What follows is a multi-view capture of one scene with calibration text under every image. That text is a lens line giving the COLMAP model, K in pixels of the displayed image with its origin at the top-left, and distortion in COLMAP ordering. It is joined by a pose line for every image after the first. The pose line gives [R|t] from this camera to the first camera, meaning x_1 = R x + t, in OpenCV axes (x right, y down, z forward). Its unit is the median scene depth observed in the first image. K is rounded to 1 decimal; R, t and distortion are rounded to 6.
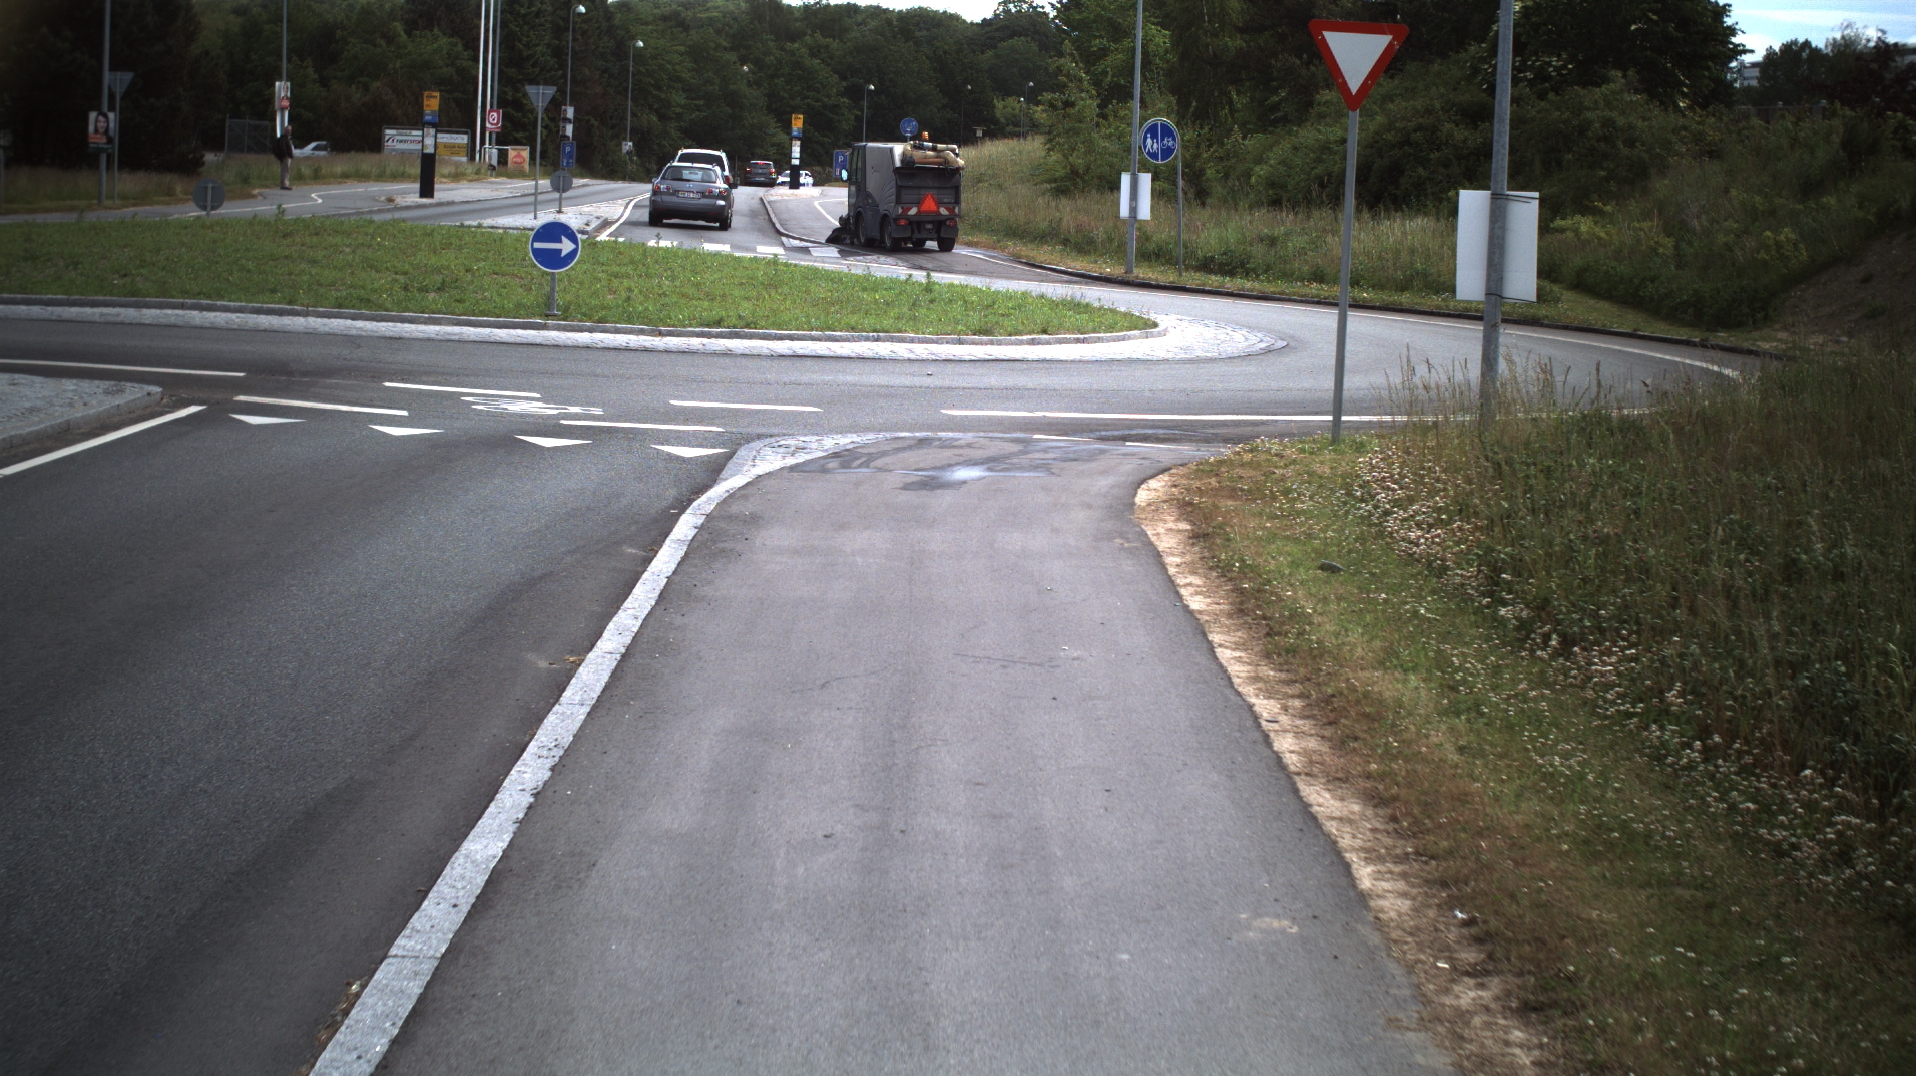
lens RADIAL K [[3419.9, 0, 958.0], [0, 3419.9, 538.0], [0, 0, 1]] dist [-0.274785, 0.307225]
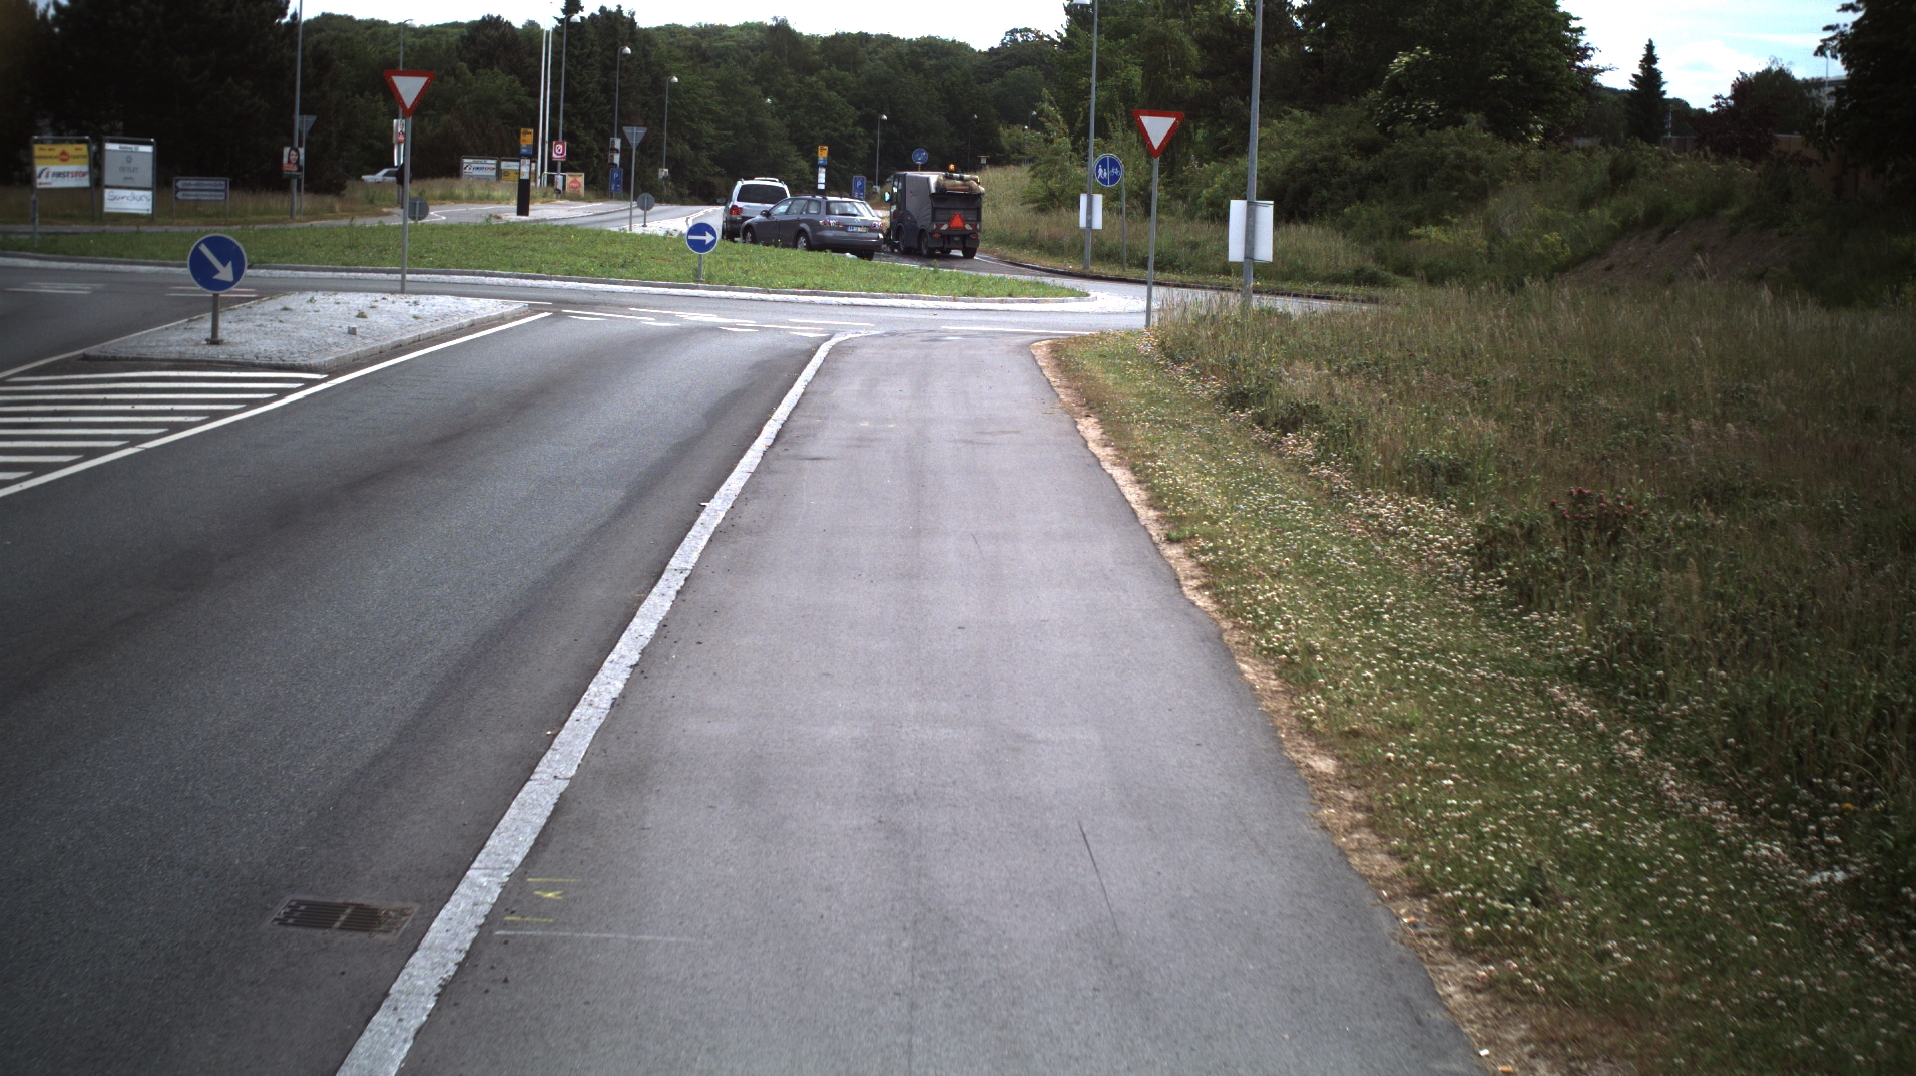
lens RADIAL K [[3419.9, 0, 958.0], [0, 3419.9, 538.0], [0, 0, 1]] dist [-0.274785, 0.307225]
pose [[0.999996, -0.000649, -0.002872, 0.003312], [0.000628, 0.999973, -0.007320, 0.032627], [0.002877, 0.007318, 0.999969, -0.292592]]
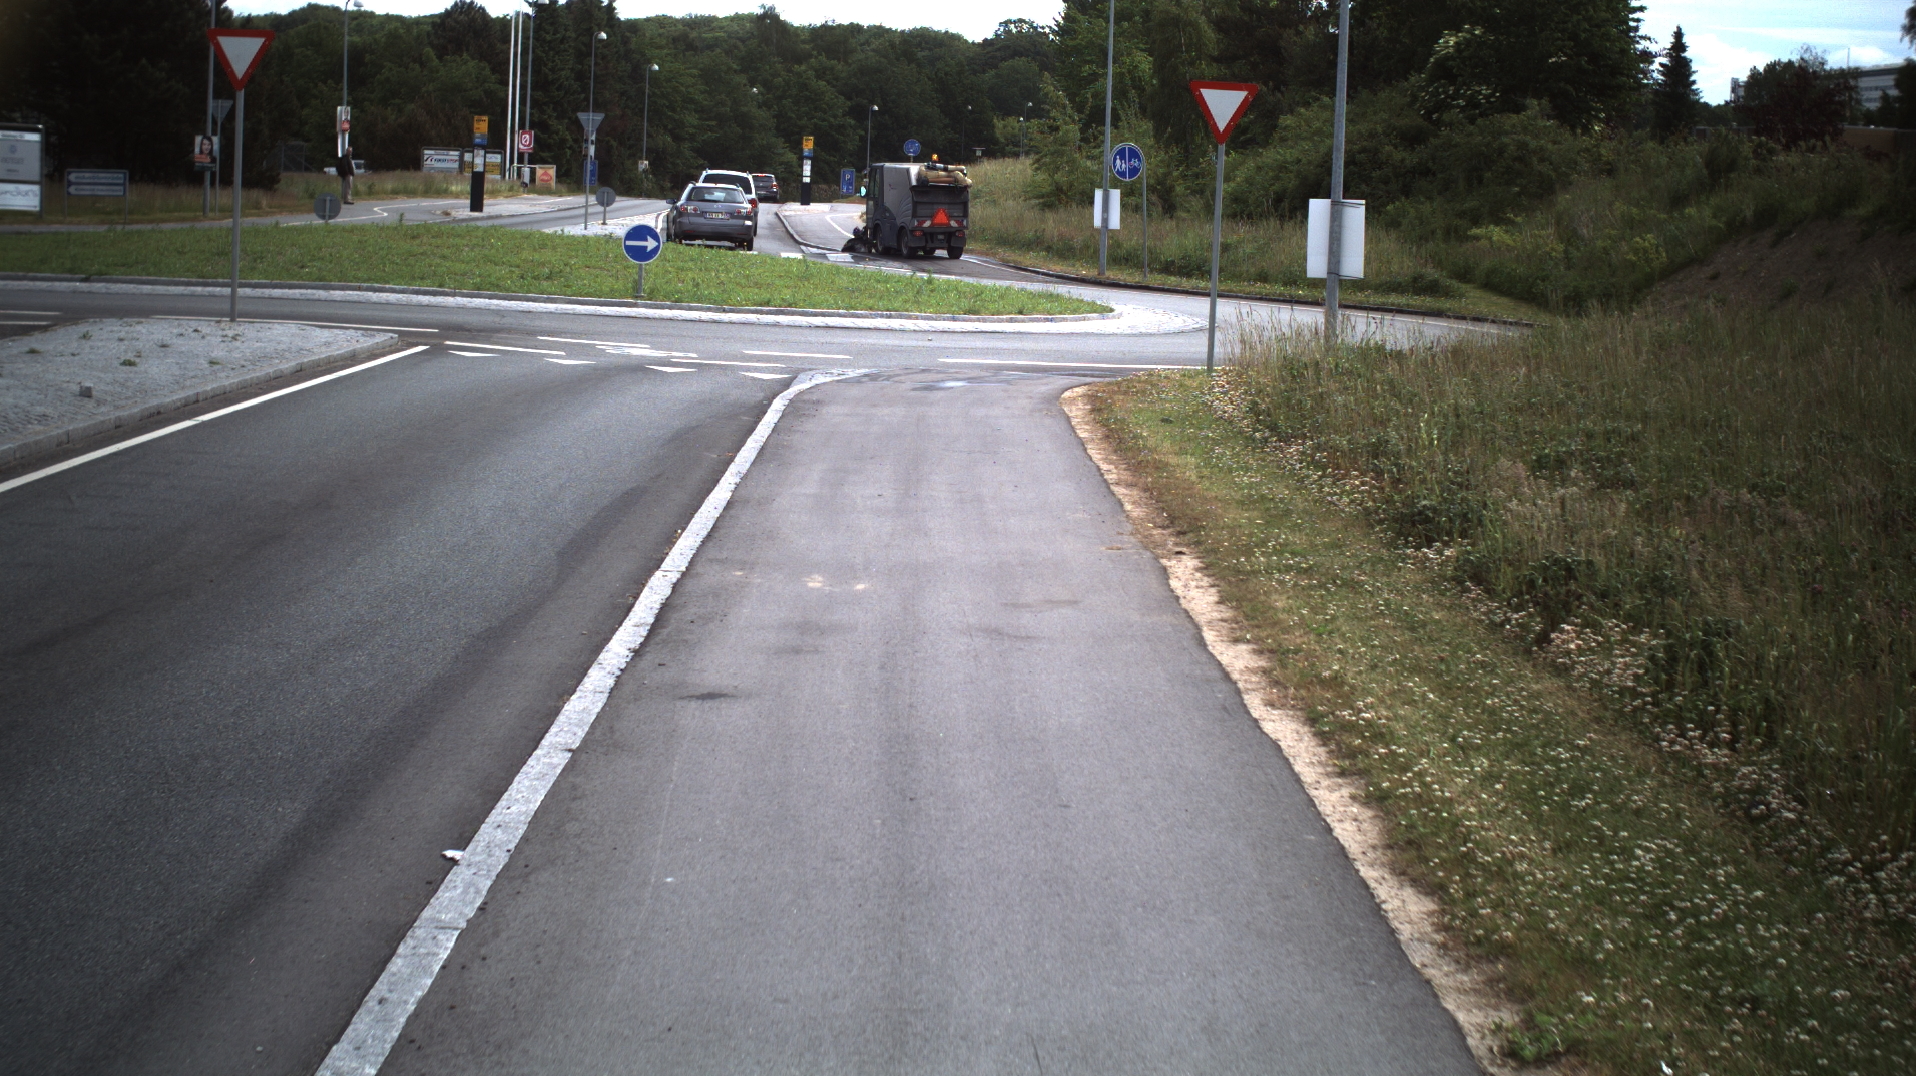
lens RADIAL K [[3419.9, 0, 958.0], [0, 3419.9, 538.0], [0, 0, 1]] dist [-0.274785, 0.307225]
pose [[1.000000, 0.000176, -0.000600, 0.001514], [-0.000179, 0.999986, -0.005302, 0.016303], [0.000599, 0.005303, 0.999986, -0.146327]]
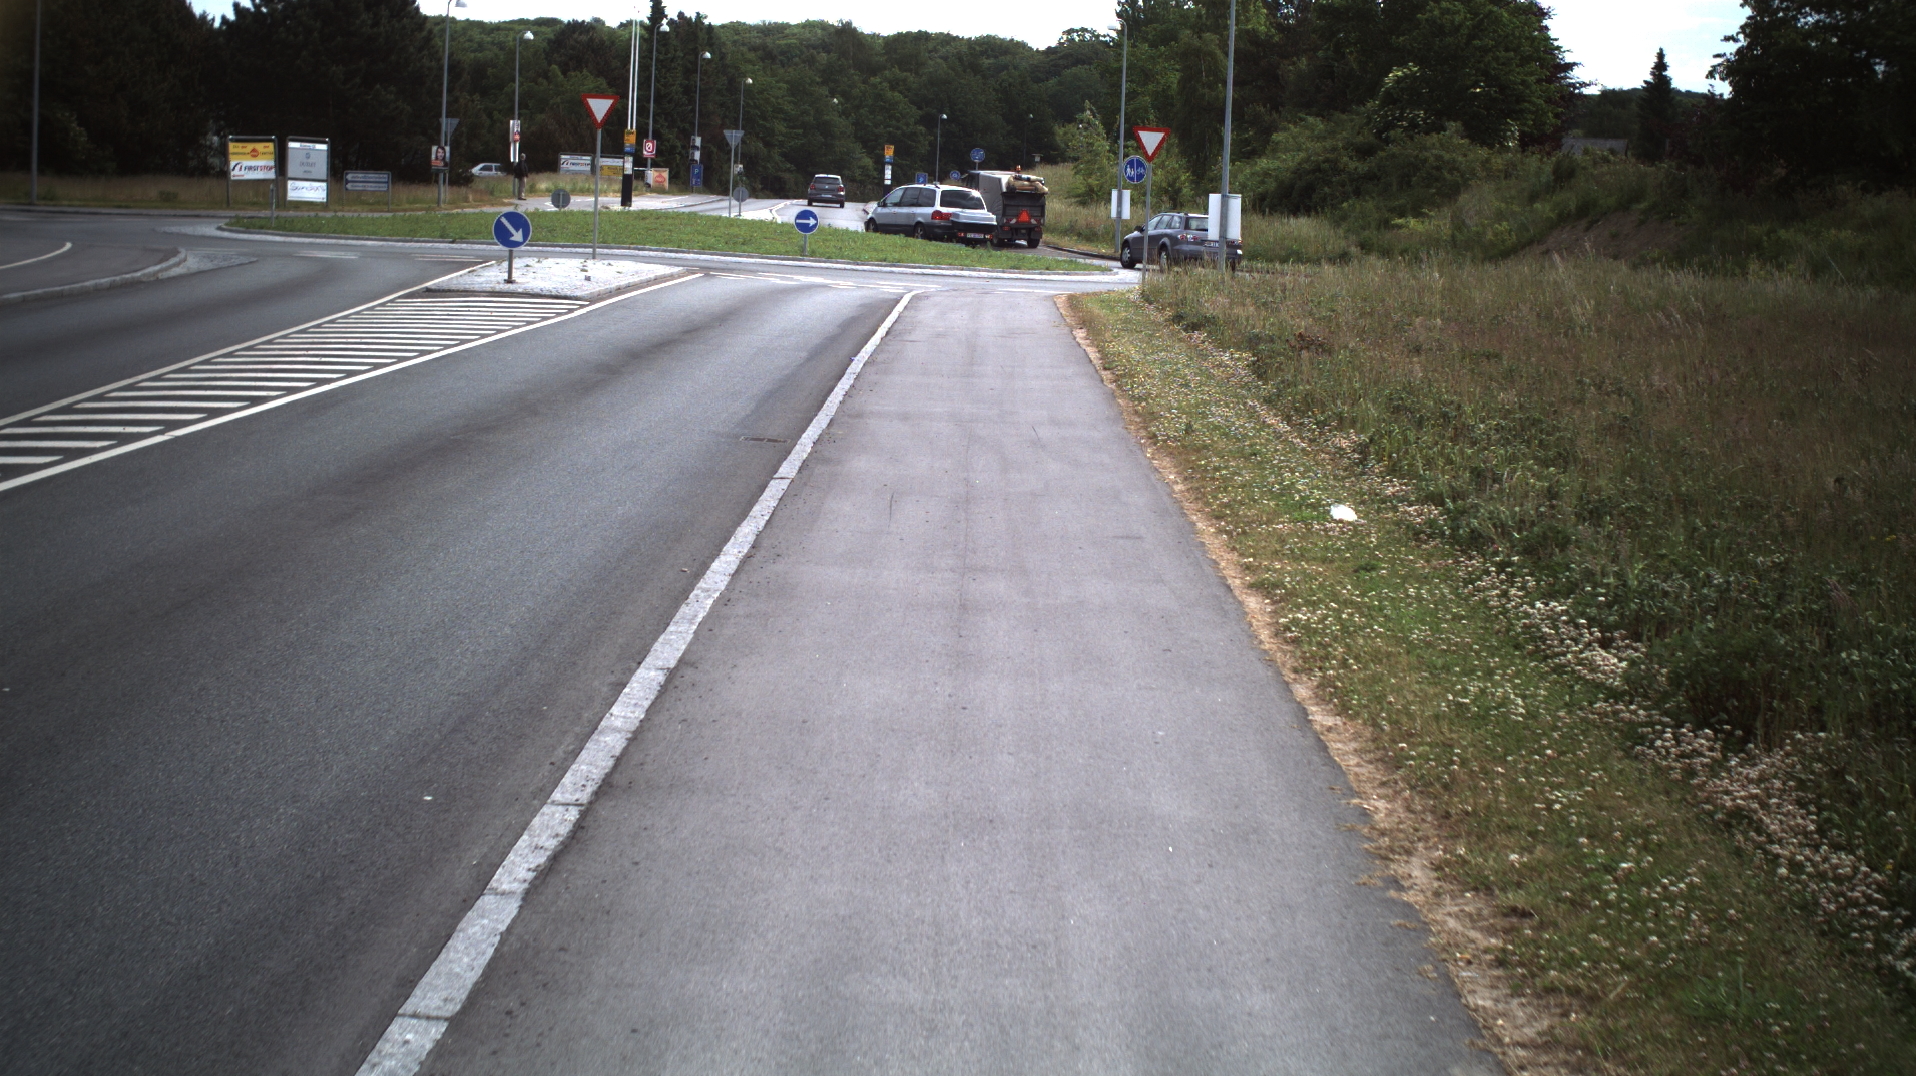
lens RADIAL K [[3419.9, 0, 958.0], [0, 3419.9, 538.0], [0, 0, 1]] dist [-0.274785, 0.307225]
pose [[0.999799, 0.005174, -0.019390, 0.006965], [-0.005294, 0.999967, -0.006131, 0.056872], [0.019357, 0.006232, 0.999793, -0.511862]]
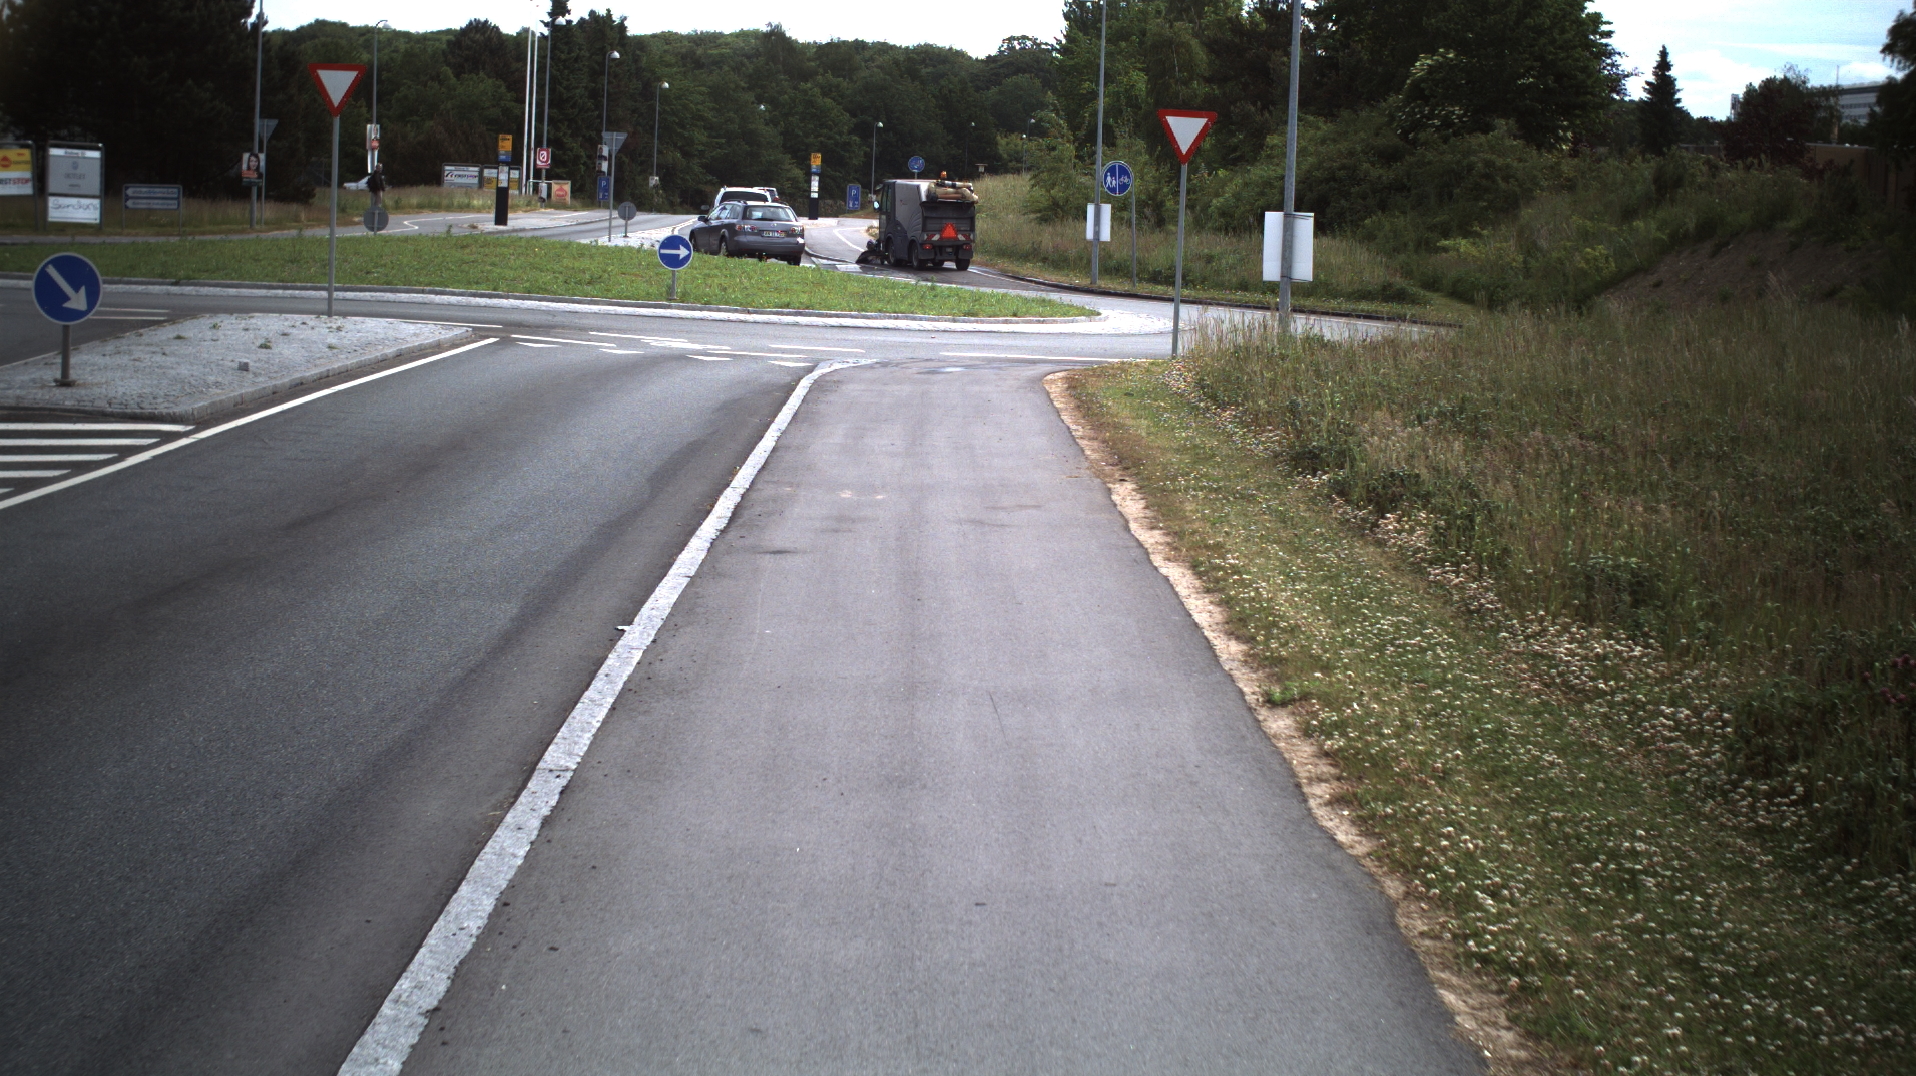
lens RADIAL K [[3419.9, 0, 958.0], [0, 3419.9, 538.0], [0, 0, 1]] dist [-0.274785, 0.307225]
pose [[0.999998, 0.000783, -0.001702, 0.002338], [-0.000799, 0.999951, -0.009832, 0.024436], [0.001694, 0.009833, 0.999950, -0.219630]]
